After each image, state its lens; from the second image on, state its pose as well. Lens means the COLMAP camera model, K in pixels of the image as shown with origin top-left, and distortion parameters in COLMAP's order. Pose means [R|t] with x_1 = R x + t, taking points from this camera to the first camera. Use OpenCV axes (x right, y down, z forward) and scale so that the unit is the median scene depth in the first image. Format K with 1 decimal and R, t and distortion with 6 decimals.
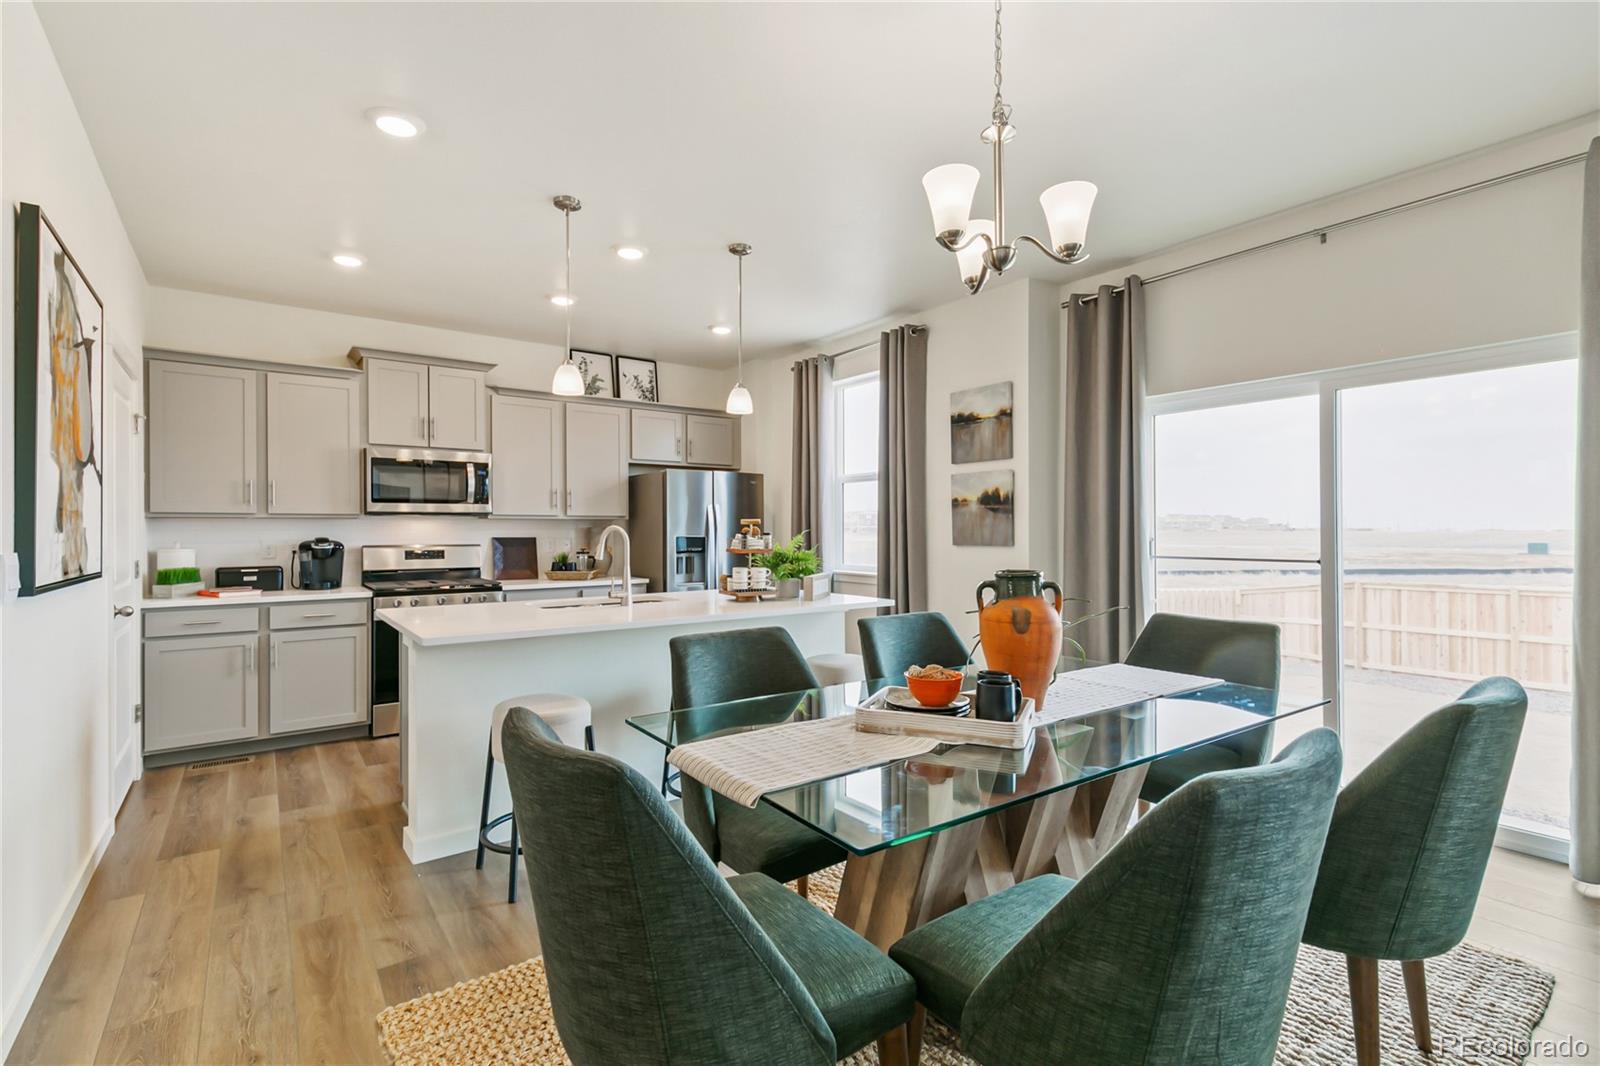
lens RADIAL K [[730.1, 0, 800.0], [0, 730.1, 533.0], [0, 0, 1]] dist [0.008814, -0.000275]
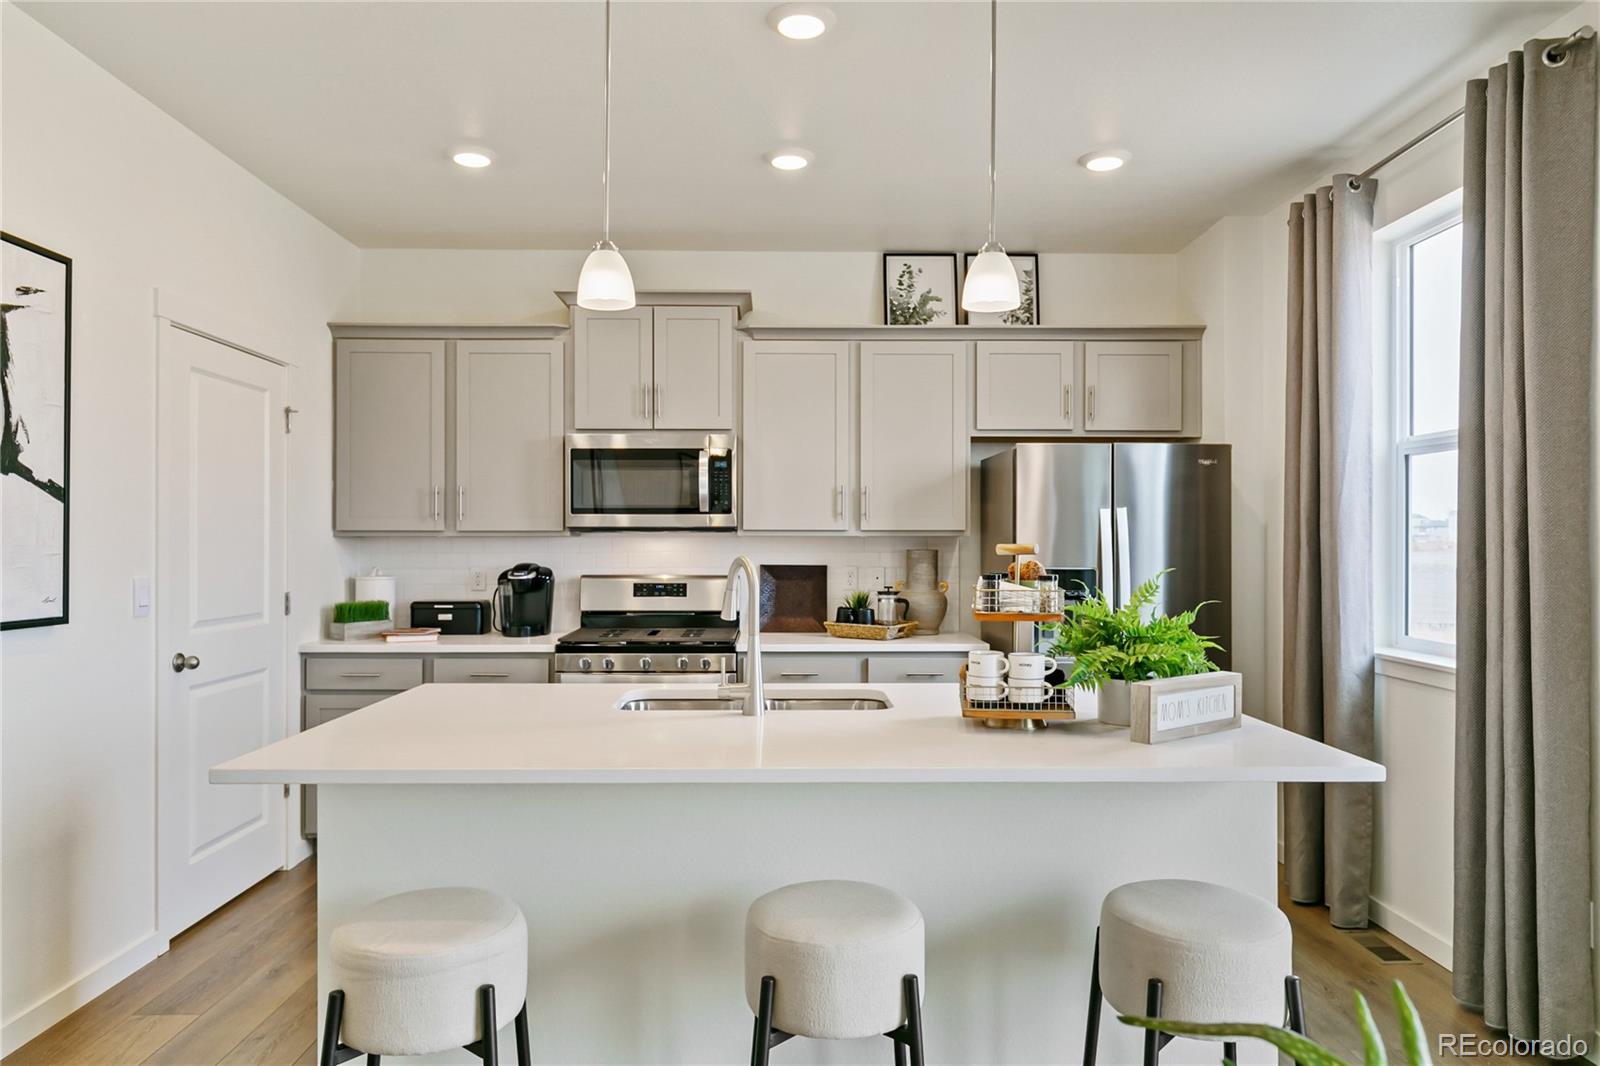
lens RADIAL K [[1031.1, 0, 800.0], [0, 1031.1, 543.1], [0, 0, 1]] dist [0.002236, -0.000623]
pose [[0.813786, 0.004251, -0.581149, 0.156304], [-0.005465, 0.999985, -0.000338, -0.015037], [0.581138, 0.003451, 0.813797, 0.334719]]
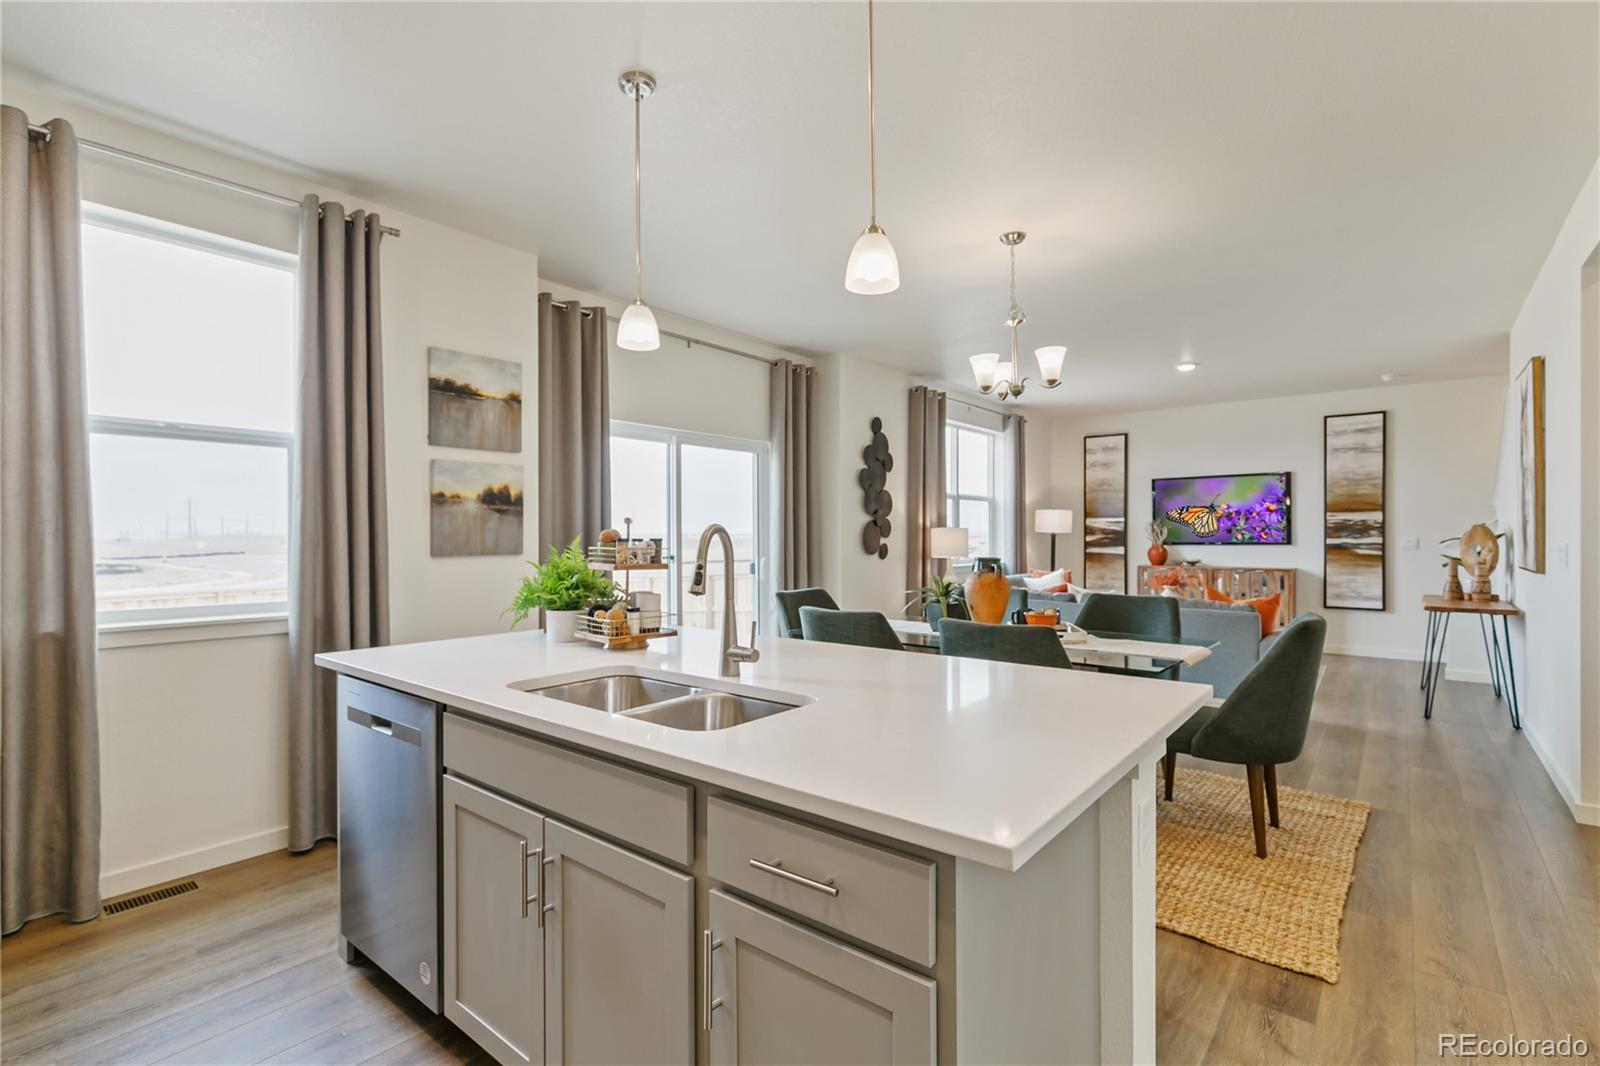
lens RADIAL K [[730.1, 0, 800.0], [0, 730.1, 533.0], [0, 0, 1]] dist [0.008814, -0.000275]
pose [[-0.233874, 0.006481, 0.972245, -0.588017], [0.005083, 0.999972, -0.005443, -0.000770], [-0.972254, 0.003669, -0.233901, 0.819339]]
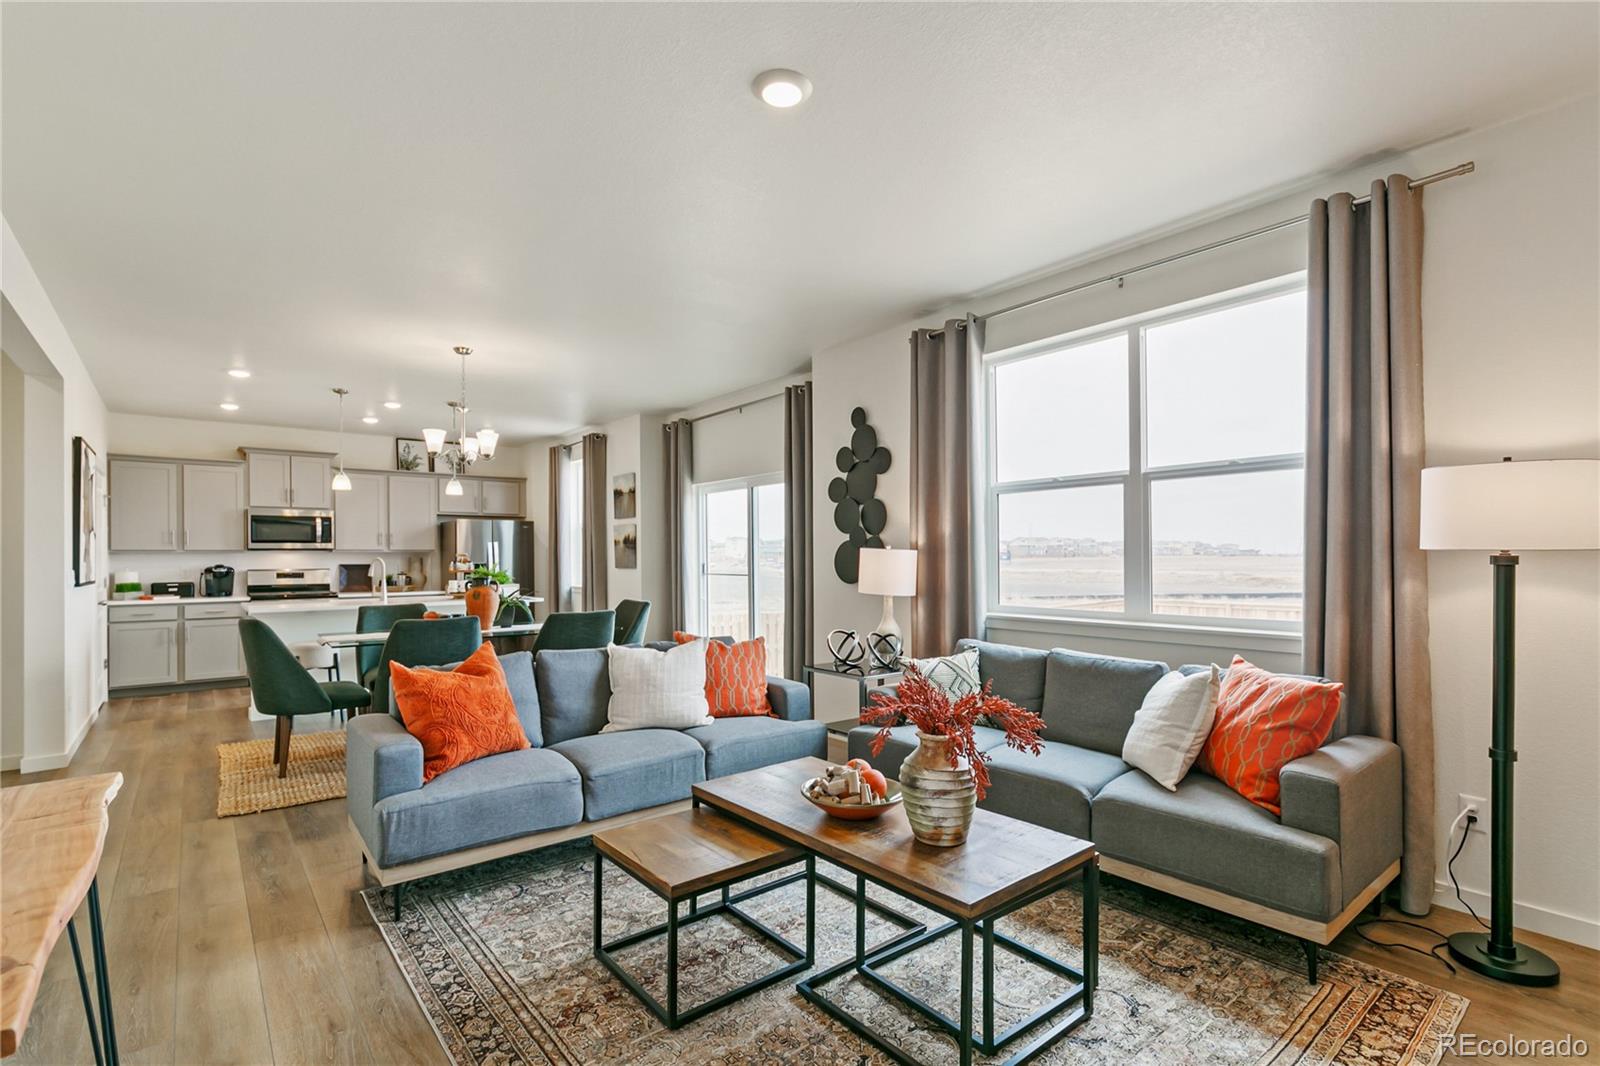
lens RADIAL K [[747.9, 0, 805.2], [0, 747.9, 557.1], [0, 0, 1]] dist [0.009036, 0.000344]
pose [[0.998970, -0.002692, 0.045299, 0.566480], [0.002802, 0.999993, -0.002351, -0.002642], [-0.045292, 0.002475, 0.998971, -0.720077]]
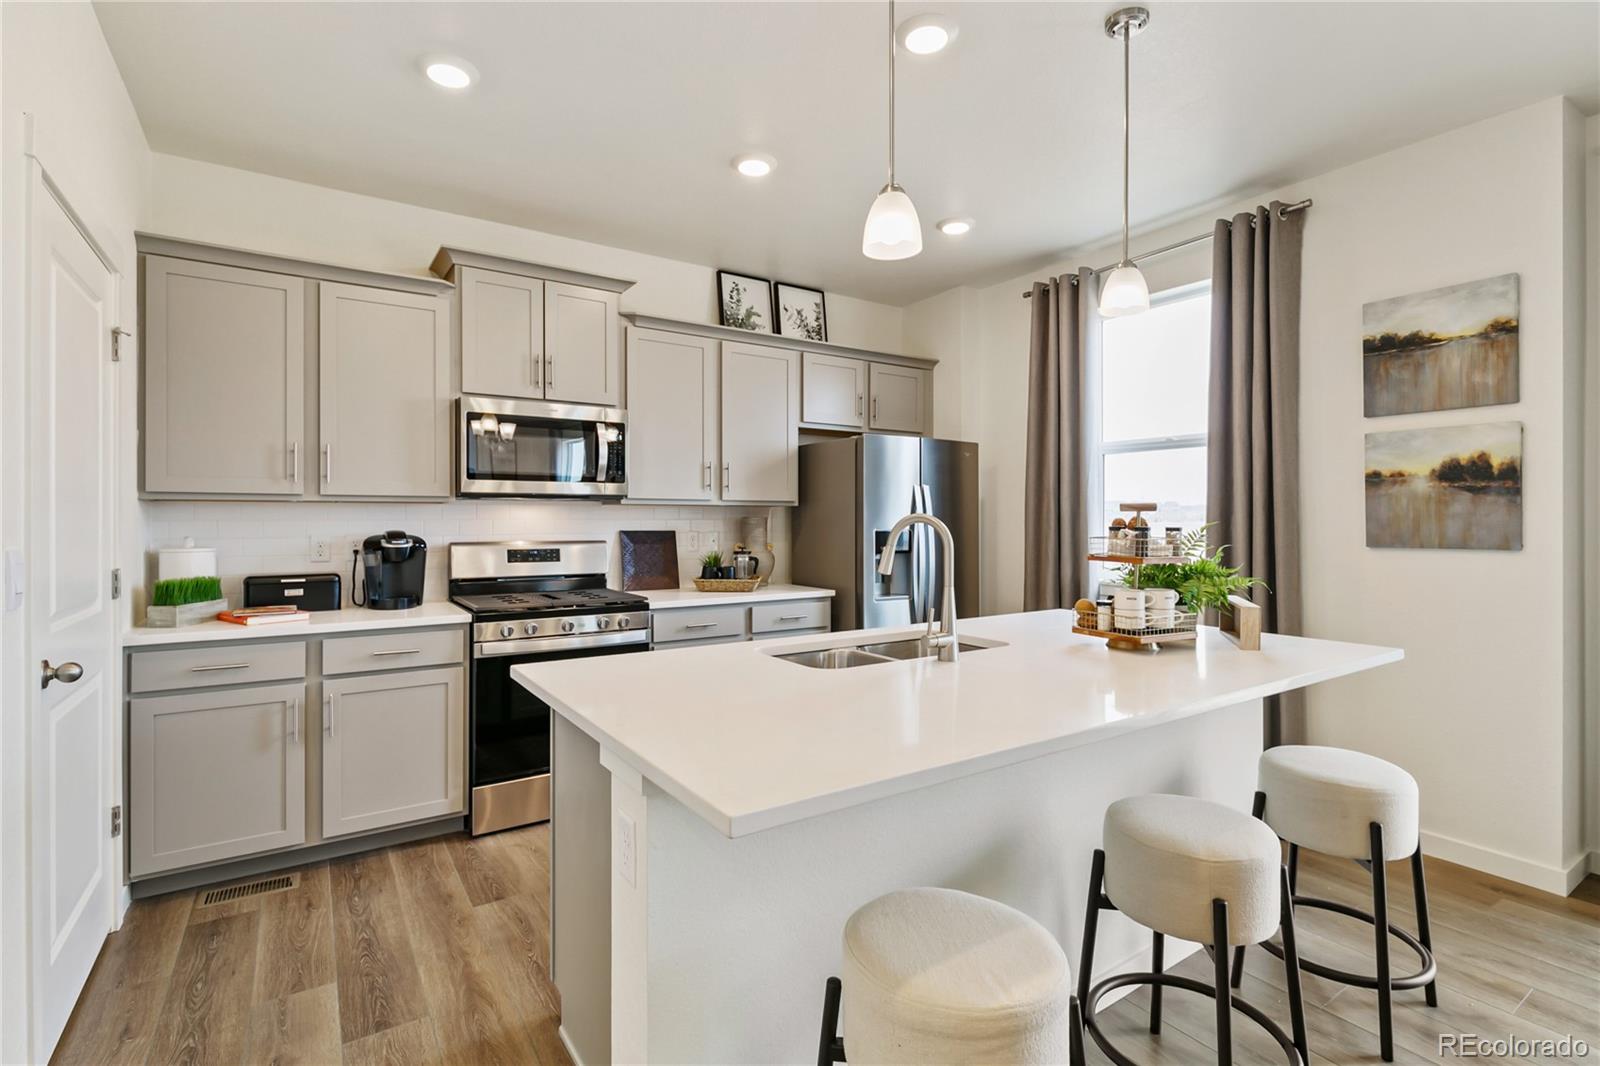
lens RADIAL K [[744.7, 0, 794.4], [0, 744.7, 522.5], [0, 0, 1]] dist [0.000288, -0.000572]
pose [[0.998400, 0.002707, -0.056475, -0.246818], [-0.002729, 0.999996, -0.000310, -0.002407], [0.056474, 0.000463, 0.998404, 0.335639]]
